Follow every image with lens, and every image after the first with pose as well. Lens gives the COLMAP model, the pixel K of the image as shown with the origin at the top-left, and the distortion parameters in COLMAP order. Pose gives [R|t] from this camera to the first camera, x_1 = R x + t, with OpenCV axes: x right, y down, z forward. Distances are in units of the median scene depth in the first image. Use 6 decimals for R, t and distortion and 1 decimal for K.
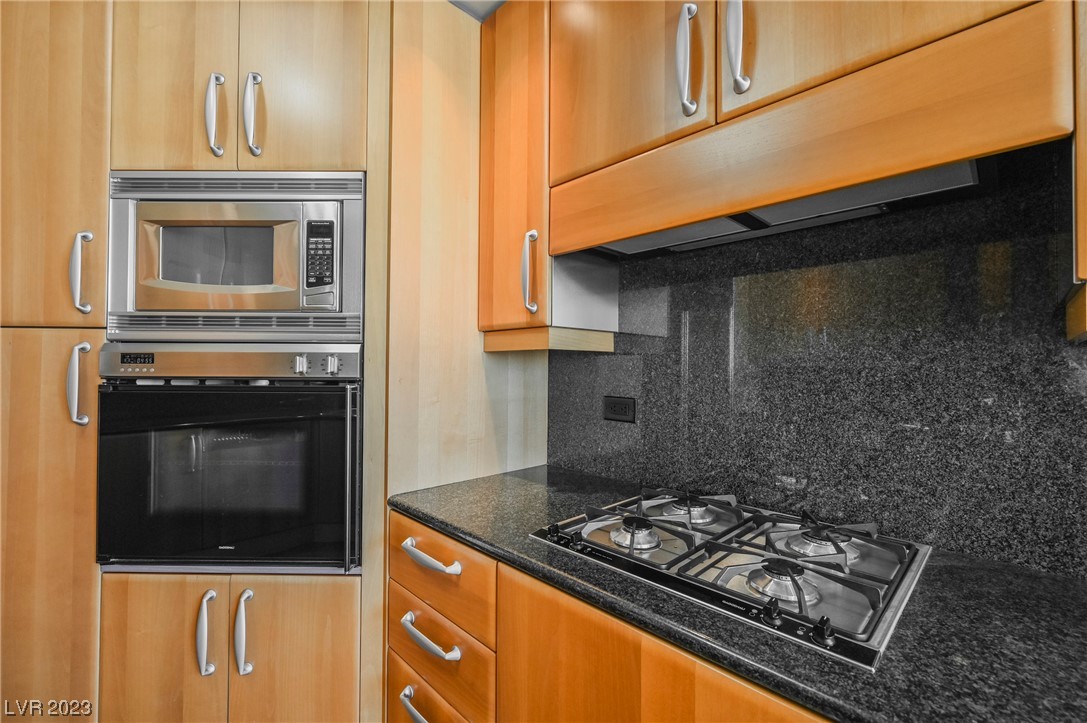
lens RADIAL K [[466.3, 0, 541.3], [0, 466.3, 359.4], [0, 0, 1]] dist [-0.001632, 0.000110]
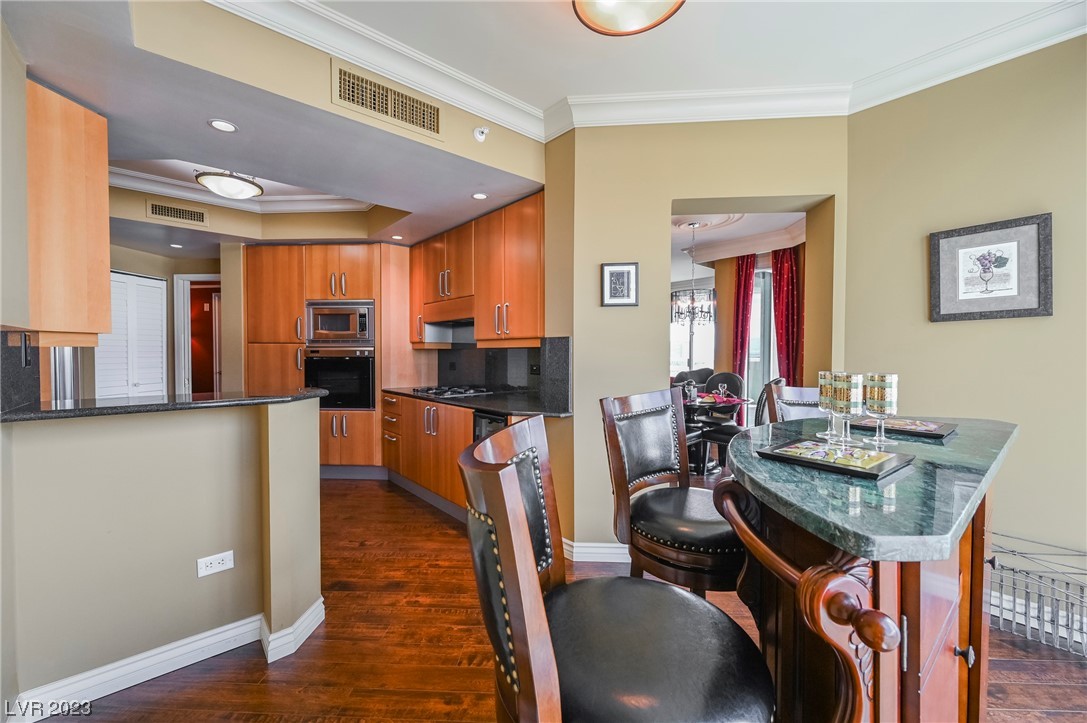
lens RADIAL K [[429.1, 0, 541.0], [0, 429.1, 359.8], [0, 0, 1]] dist [-0.000772, 0.000143]
pose [[0.998345, -0.004597, -0.057322, 1.103009], [0.006400, 0.999490, 0.031300, -0.033617], [0.057149, -0.031615, 0.997865, -2.262450]]
